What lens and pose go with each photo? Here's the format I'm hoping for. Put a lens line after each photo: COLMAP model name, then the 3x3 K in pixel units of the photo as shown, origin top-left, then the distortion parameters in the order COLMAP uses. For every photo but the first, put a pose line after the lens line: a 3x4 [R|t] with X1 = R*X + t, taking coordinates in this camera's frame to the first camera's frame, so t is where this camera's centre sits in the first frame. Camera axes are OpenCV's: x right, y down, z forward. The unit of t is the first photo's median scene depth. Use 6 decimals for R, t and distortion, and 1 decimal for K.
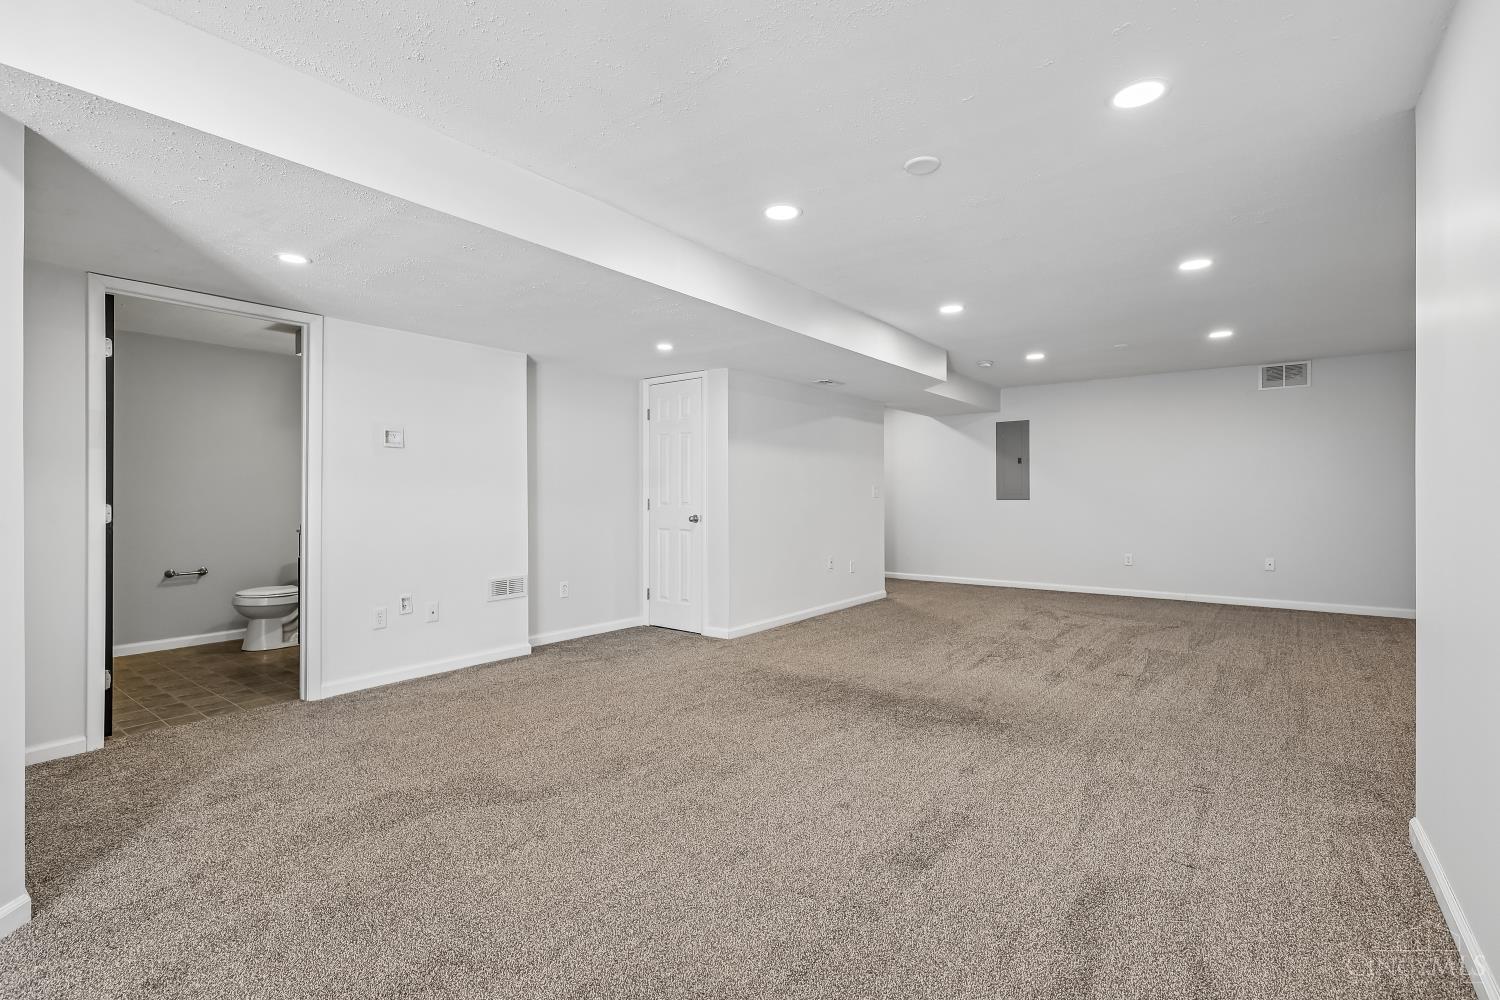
lens RADIAL K [[685.6, 0, 754.5], [0, 685.6, 497.6], [0, 0, 1]] dist [0.003318, 0.000265]
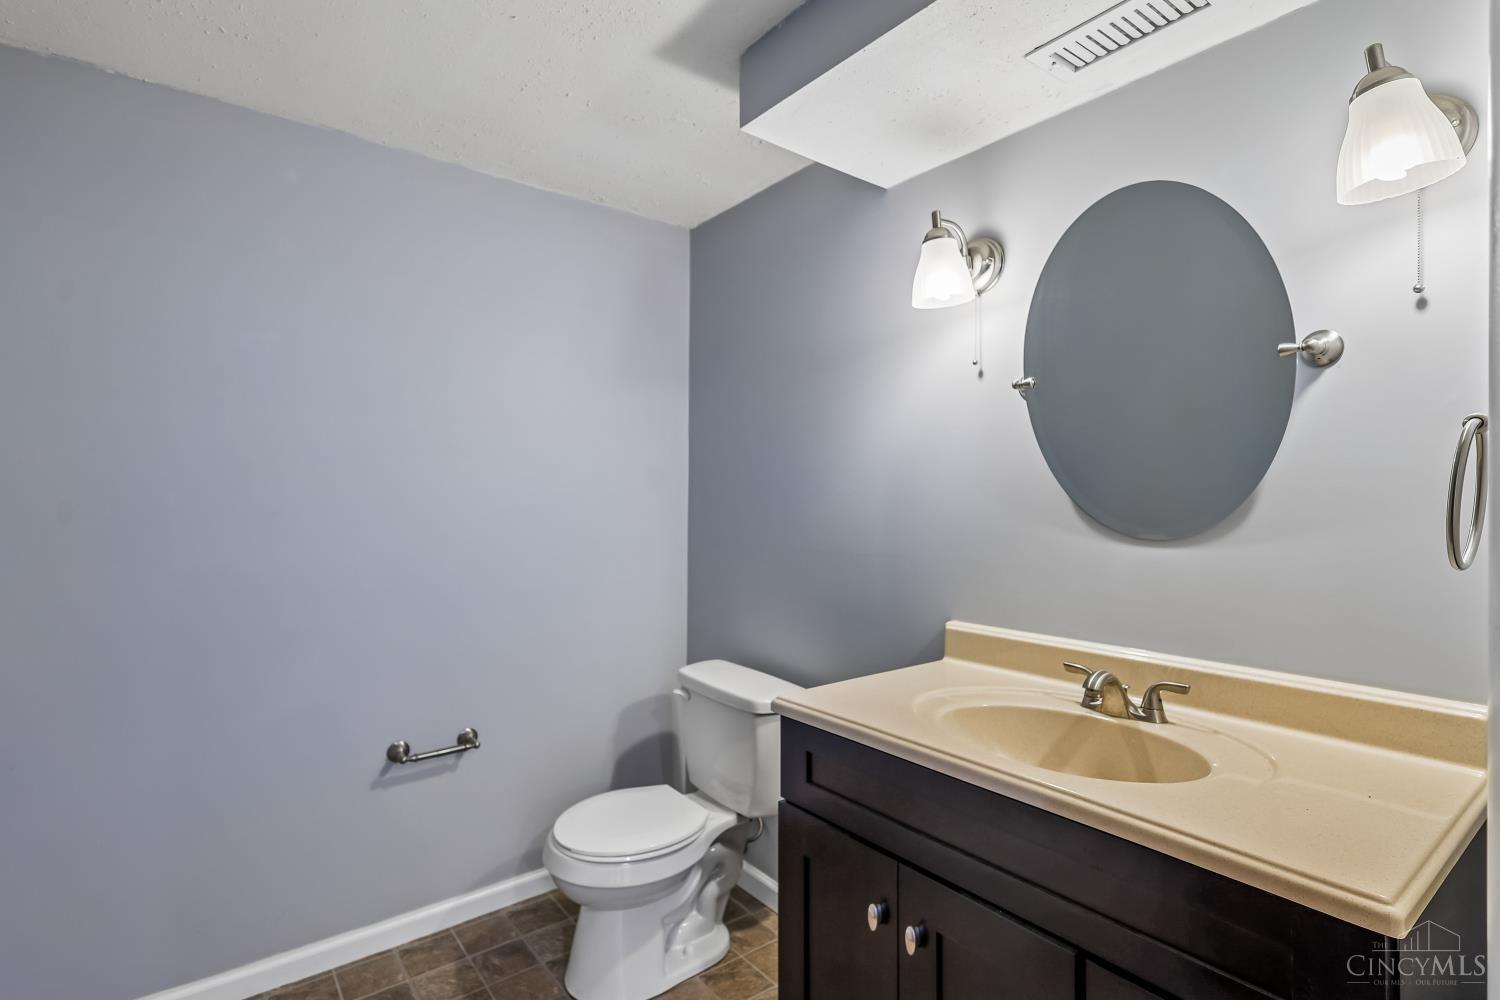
lens RADIAL K [[724.9, 0, 750.7], [0, 724.9, 500.5], [0, 0, 1]] dist [-0.000656, -0.000028]
pose [[0.961884, 0.000431, -0.273458, -0.504998], [-0.000417, 1.000000, 0.000112, -0.028944], [0.273458, 0.000006, 0.961884, 0.609848]]
